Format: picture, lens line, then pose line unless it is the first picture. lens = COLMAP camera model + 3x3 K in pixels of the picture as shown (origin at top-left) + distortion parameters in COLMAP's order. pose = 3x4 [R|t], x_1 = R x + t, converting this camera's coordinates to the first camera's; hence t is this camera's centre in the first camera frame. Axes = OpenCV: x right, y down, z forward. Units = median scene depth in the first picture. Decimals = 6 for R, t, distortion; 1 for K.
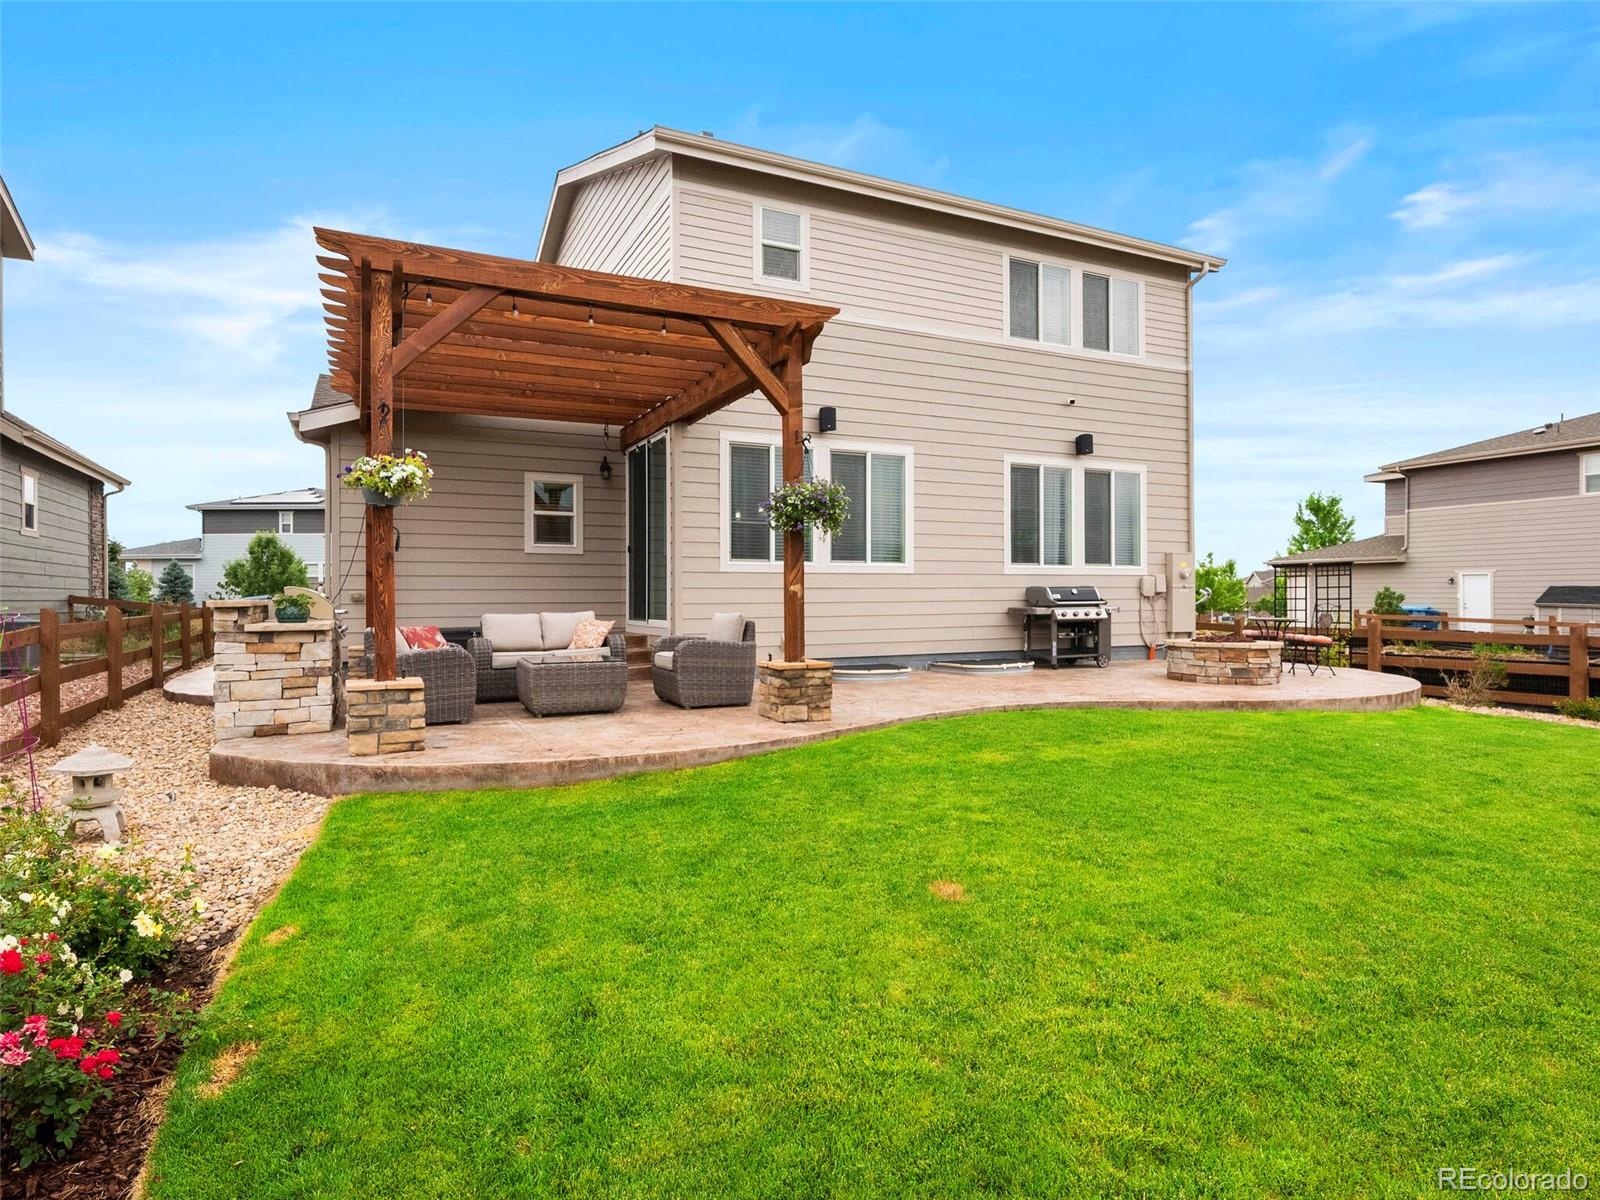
lens RADIAL K [[797.8, 0, 800.0], [0, 797.8, 600.0], [0, 0, 1]] dist [-0.000531, 0.000145]
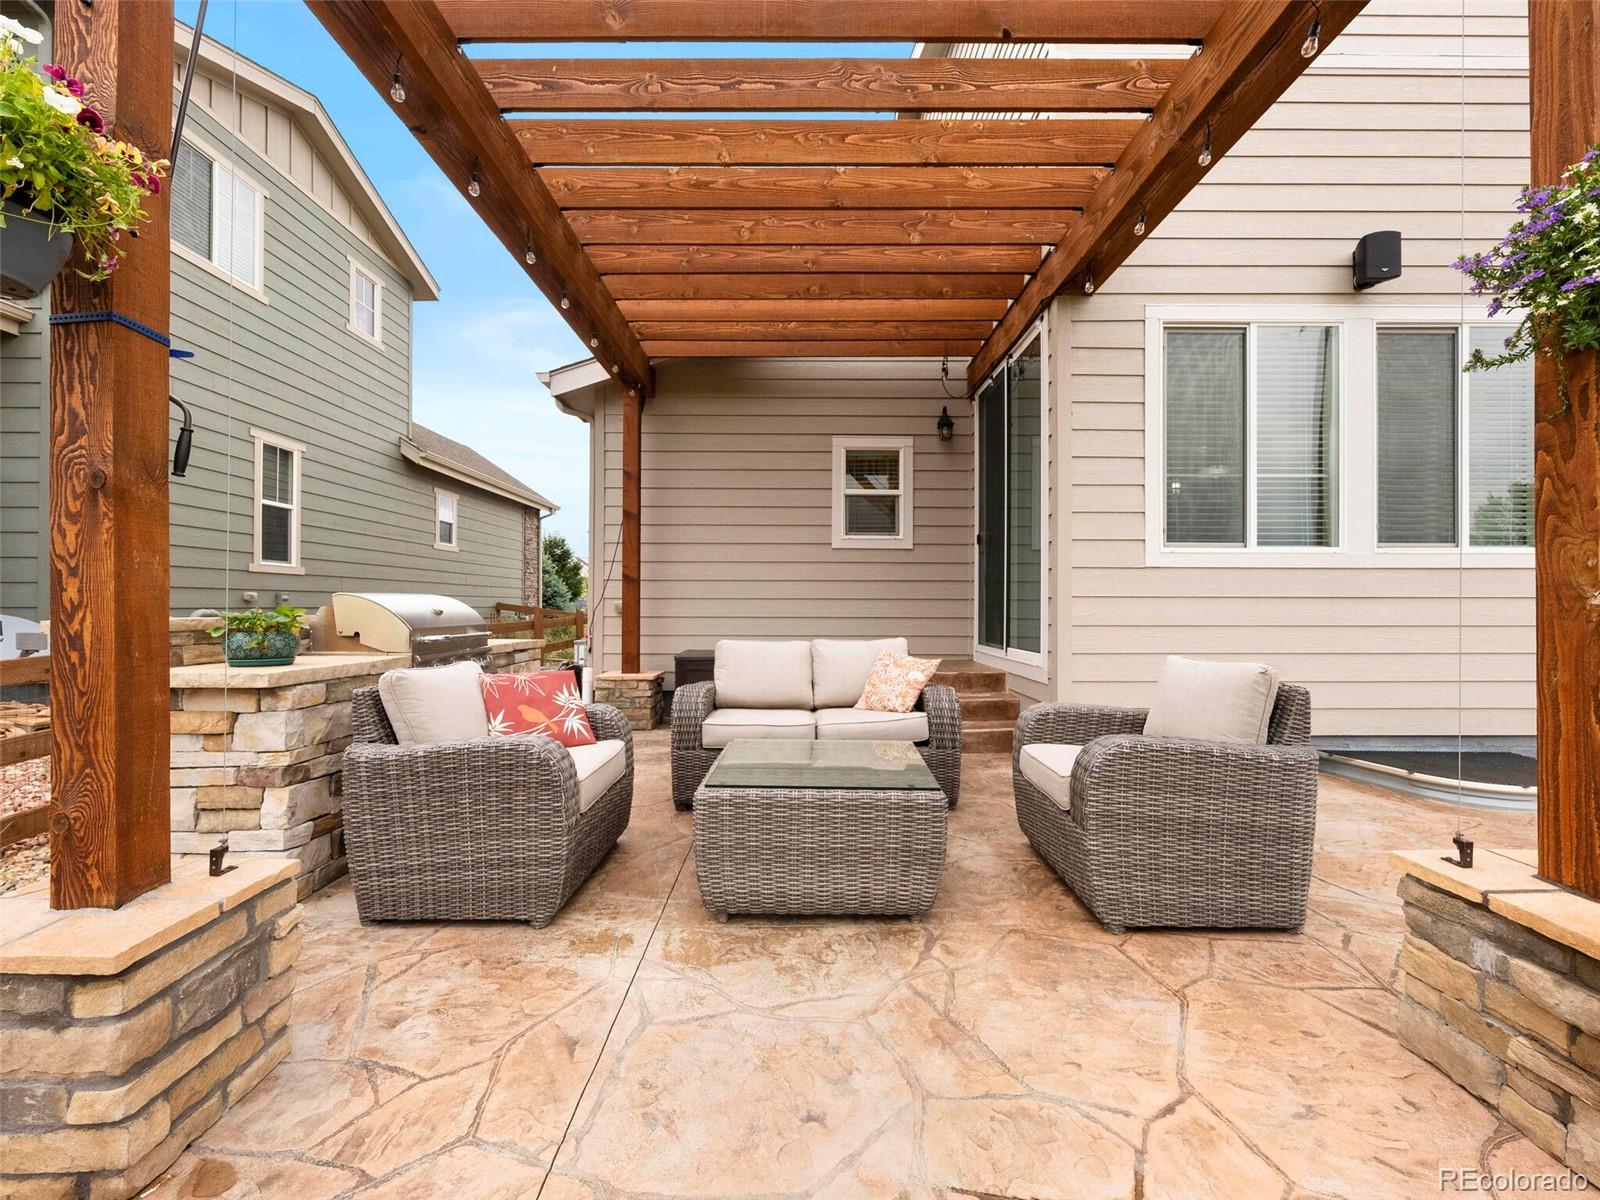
lens RADIAL K [[650.5, 0, 800.0], [0, 650.5, 600.0], [0, 0, 1]] dist [-0.002709, -0.000202]
pose [[0.877742, 0.003658, -0.479120, -0.096069], [-0.008942, 0.999922, -0.008748, -0.007263], [0.479051, 0.011963, 0.877706, 0.512860]]
